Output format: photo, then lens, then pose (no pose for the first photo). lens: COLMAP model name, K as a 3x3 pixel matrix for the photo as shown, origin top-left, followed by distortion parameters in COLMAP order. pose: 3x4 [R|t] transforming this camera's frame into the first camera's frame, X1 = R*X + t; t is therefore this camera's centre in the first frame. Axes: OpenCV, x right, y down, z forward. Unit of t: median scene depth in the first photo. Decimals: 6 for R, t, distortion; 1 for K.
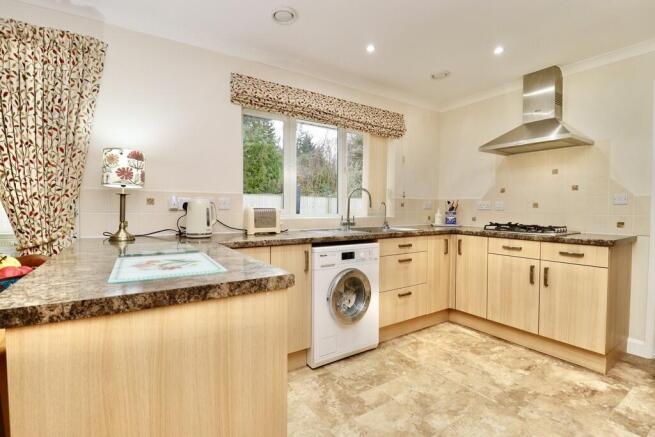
lens RADIAL K [[303.7, 0, 325.4], [0, 303.7, 214.2], [0, 0, 1]] dist [-0.001269, -0.012190]
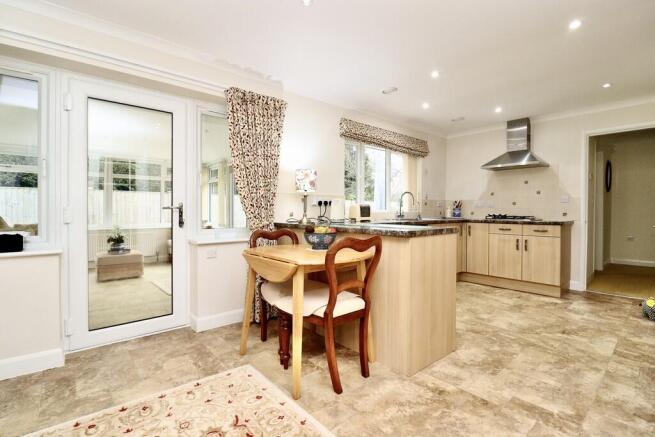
lens RADIAL K [[303.7, 0, 325.4], [0, 303.7, 214.2], [0, 0, 1]] dist [-0.001269, -0.012190]
pose [[0.990933, -0.006261, 0.134211, -0.585136], [0.007179, 0.999954, -0.006354, 0.035513], [-0.134165, 0.007260, 0.990932, -0.509984]]
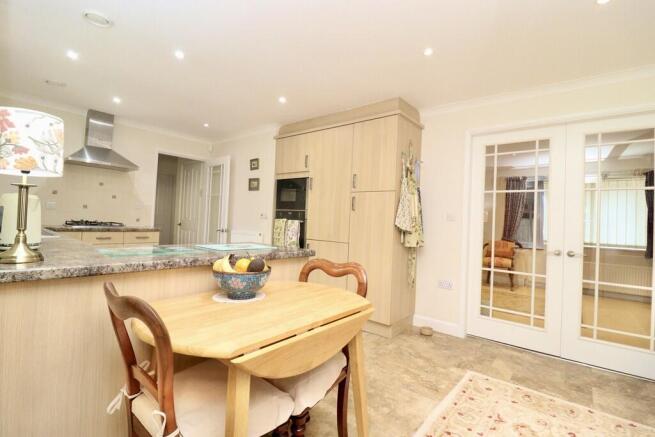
lens RADIAL K [[303.7, 0, 325.4], [0, 303.7, 214.2], [0, 0, 1]] dist [-0.001269, -0.012190]
pose [[-0.283022, 0.000319, 0.959113, -1.055793], [-0.024014, 0.999684, -0.007419, -0.013479], [-0.958813, -0.025131, -0.282925, 0.437839]]
